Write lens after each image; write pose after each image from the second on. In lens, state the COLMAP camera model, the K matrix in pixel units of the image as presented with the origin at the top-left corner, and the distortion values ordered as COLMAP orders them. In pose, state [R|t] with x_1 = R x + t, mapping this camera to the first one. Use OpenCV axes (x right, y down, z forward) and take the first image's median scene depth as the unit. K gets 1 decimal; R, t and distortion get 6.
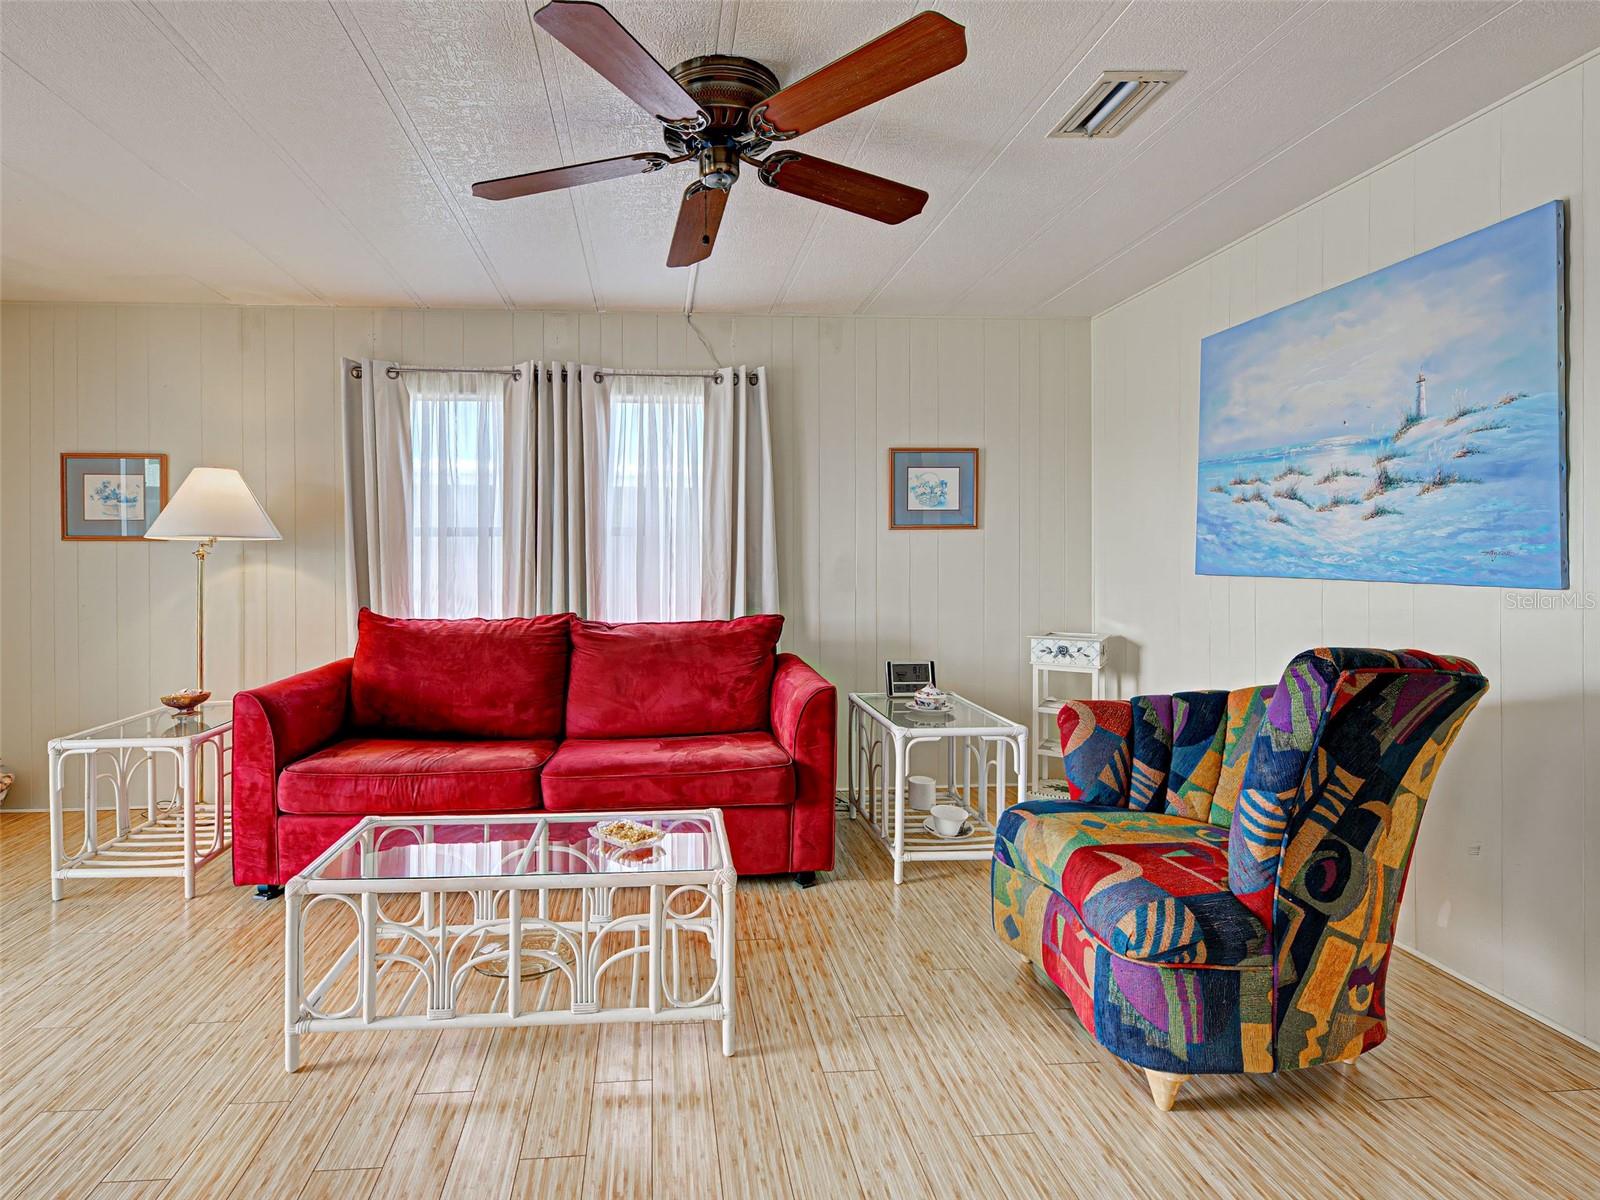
lens RADIAL K [[830.0, 0, 730.9], [0, 830.0, 556.6], [0, 0, 1]] dist [0.013275, -0.000938]
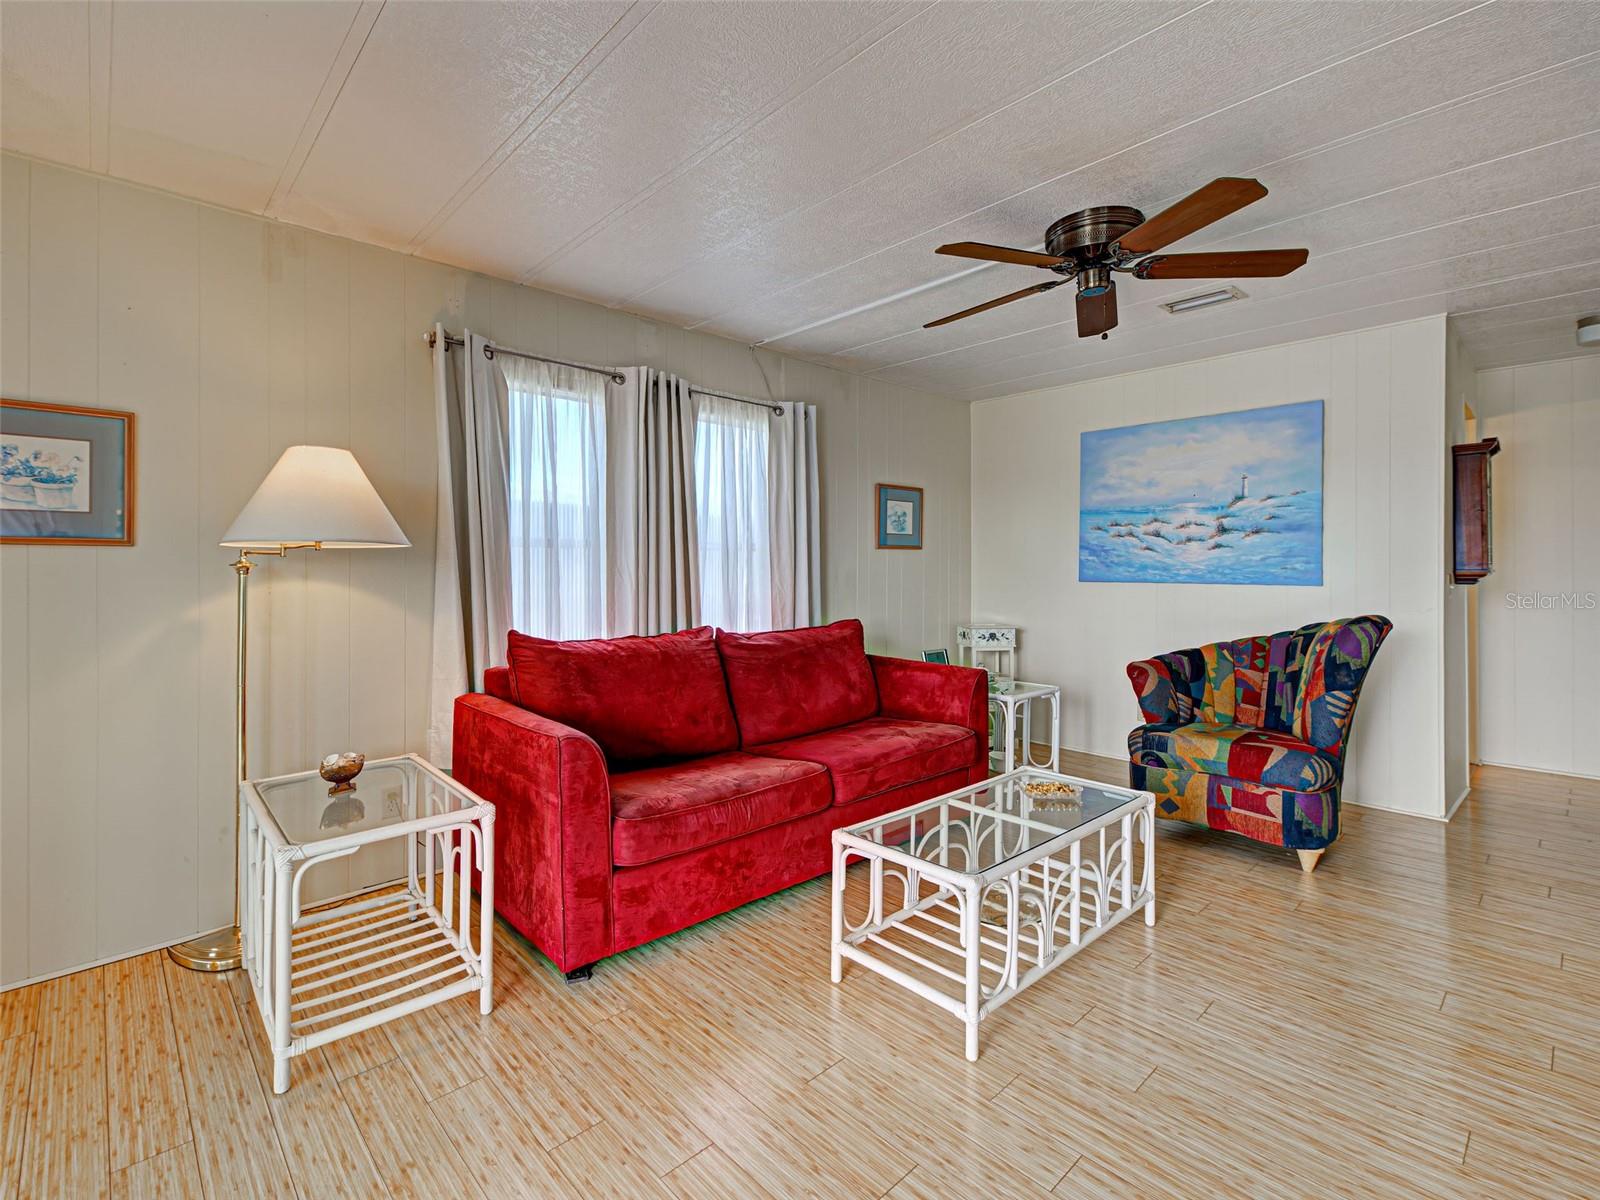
lens RADIAL K [[755.9, 0, 827.7], [0, 755.9, 564.5], [0, 0, 1]] dist [0.014315, -0.004955]
pose [[0.761489, 0.005395, 0.648156, -0.826034], [-0.000209, 0.999967, -0.008077, 0.000703], [-0.648178, 0.006015, 0.761465, 0.248115]]
